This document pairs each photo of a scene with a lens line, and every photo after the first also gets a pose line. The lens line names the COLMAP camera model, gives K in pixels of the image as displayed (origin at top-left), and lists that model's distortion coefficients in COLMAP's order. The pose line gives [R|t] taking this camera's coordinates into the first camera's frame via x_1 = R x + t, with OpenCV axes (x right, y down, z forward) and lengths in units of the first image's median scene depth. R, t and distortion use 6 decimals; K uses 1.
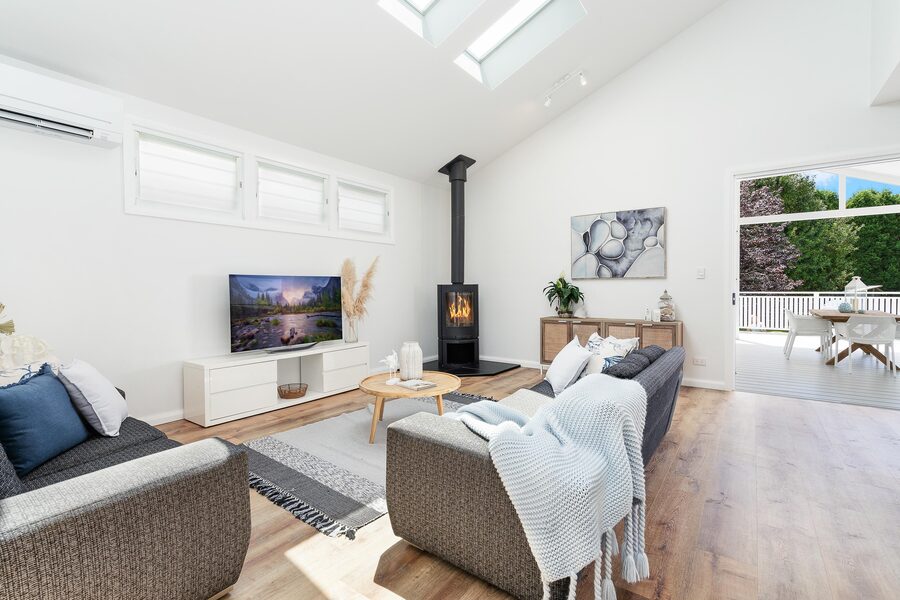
lens RADIAL K [[407.6, 0, 443.8], [0, 407.6, 293.6], [0, 0, 1]] dist [0.000505, -0.000219]
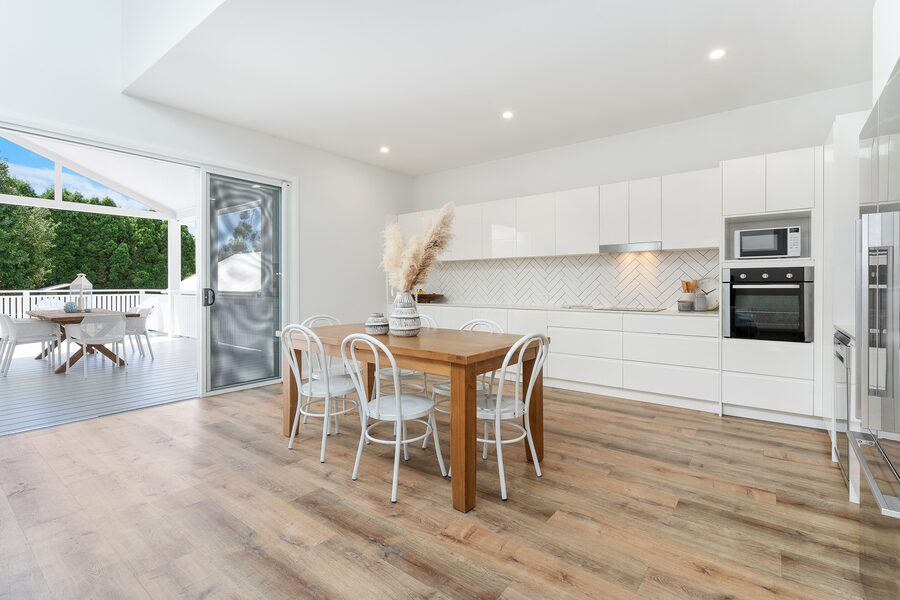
lens RADIAL K [[419.3, 0, 445.3], [0, 419.3, 286.6], [0, 0, 1]] dist [0.004688, 0.000567]
pose [[0.017696, -0.001525, 0.999842, 0.049430], [0.013849, 0.999903, 0.001280, -0.001232], [-0.999747, 0.013824, 0.017716, 0.136676]]
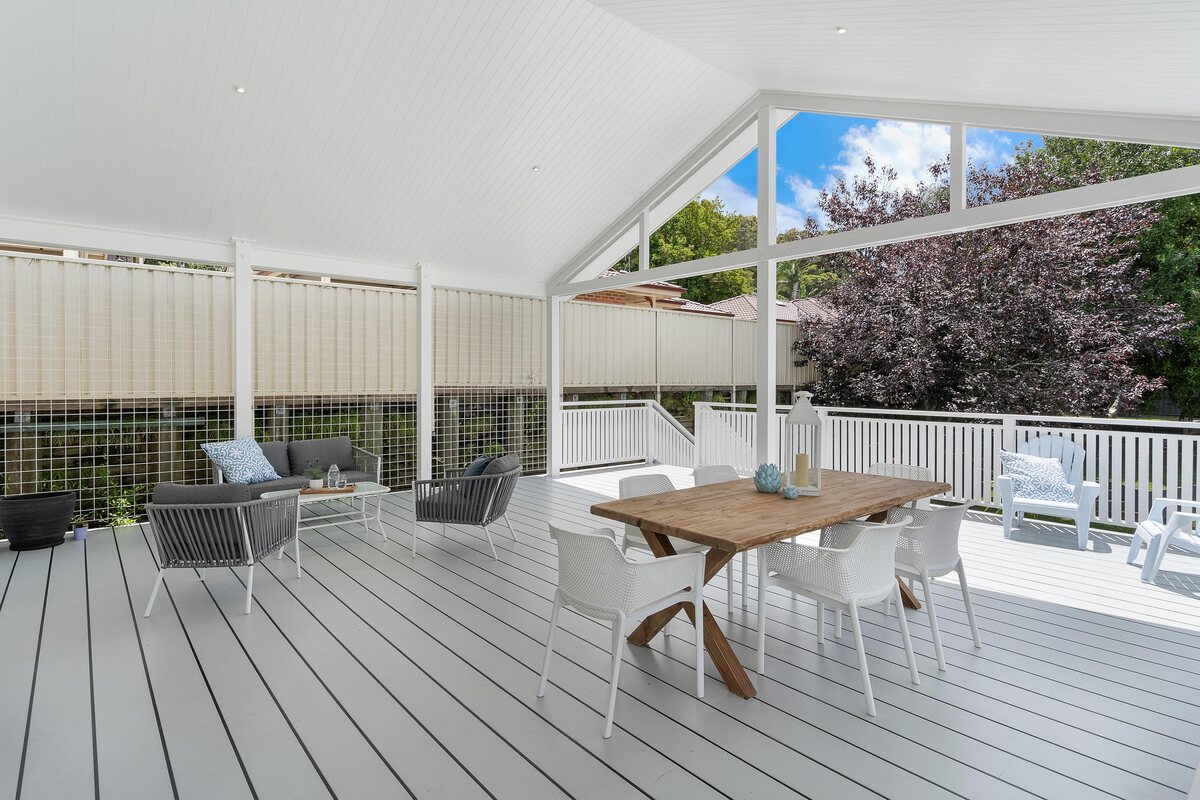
lens RADIAL K [[641.4, 0, 594.8], [0, 641.4, 376.3], [0, 0, 1]] dist [0.000180, -0.000183]
pose [[0.973961, 0.010148, -0.226490, 0.955505], [-0.013250, 0.999838, -0.012181, -0.043109], [0.226330, 0.014865, 0.973937, 0.405354]]
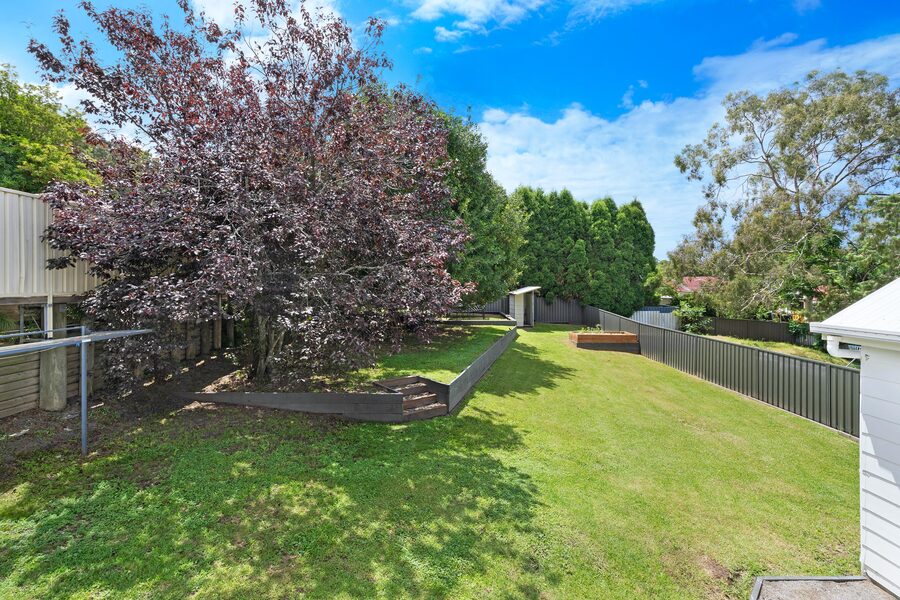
lens RADIAL K [[410.4, 0, 446.1], [0, 410.4, 284.0], [0, 0, 1]] dist [-0.001715, -0.000070]
pose [[0.798640, 0.001878, 0.601806, 1.256198], [0.007293, 0.999891, -0.012799, -0.057895], [-0.601765, 0.014611, 0.798540, 1.416881]]
